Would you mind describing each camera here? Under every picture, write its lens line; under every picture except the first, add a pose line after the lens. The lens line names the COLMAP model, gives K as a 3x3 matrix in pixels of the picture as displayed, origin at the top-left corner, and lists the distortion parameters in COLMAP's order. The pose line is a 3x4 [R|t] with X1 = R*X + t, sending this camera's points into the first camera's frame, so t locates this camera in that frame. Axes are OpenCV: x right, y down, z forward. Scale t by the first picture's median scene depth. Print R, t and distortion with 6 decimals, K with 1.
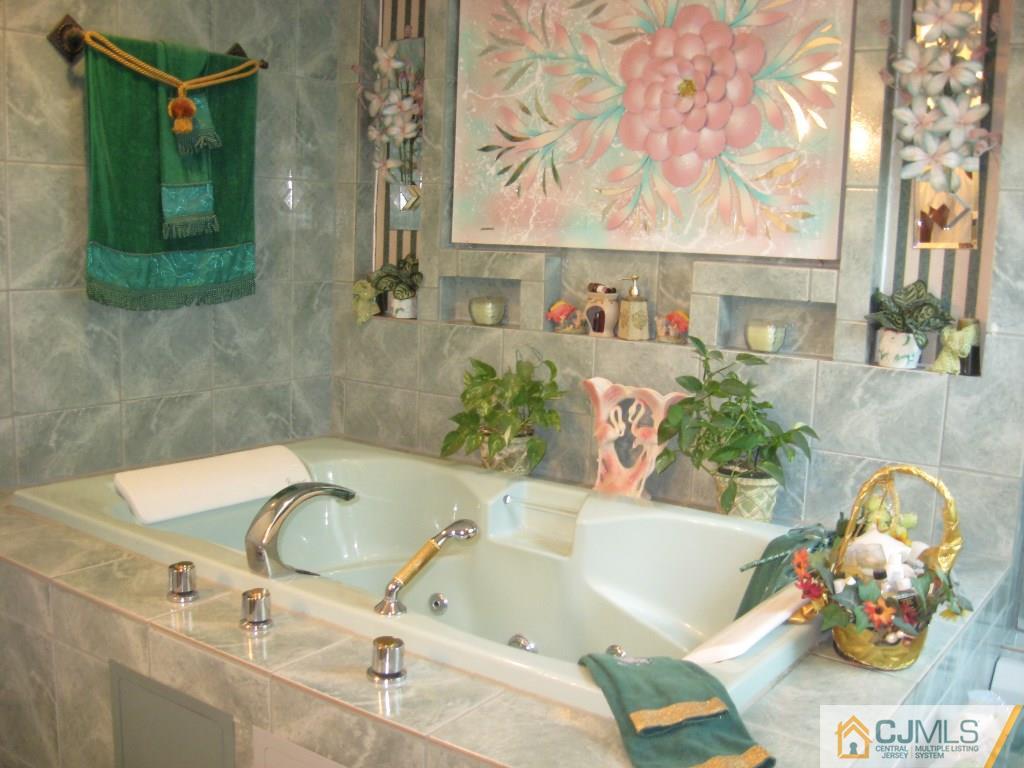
lens RADIAL K [[1057.6, 0, 512.0], [0, 1057.6, 384.0], [0, 0, 1]] dist [-0.127568, 0.008143]
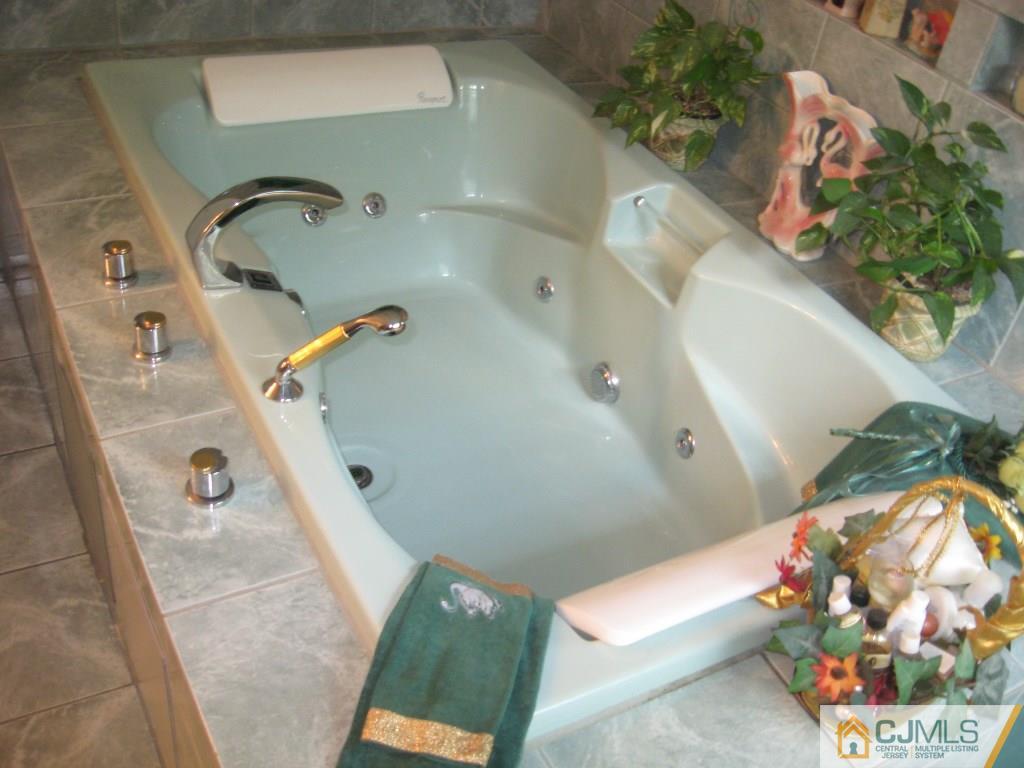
lens RADIAL K [[1057.6, 0, 512.0], [0, 1057.6, 384.0], [0, 0, 1]] dist [-0.127568, 0.008143]
pose [[0.899101, 0.336677, -0.279762, 0.172701], [-0.169945, 0.857441, 0.485709, -0.135974], [0.403406, -0.389157, 0.828143, 0.262626]]
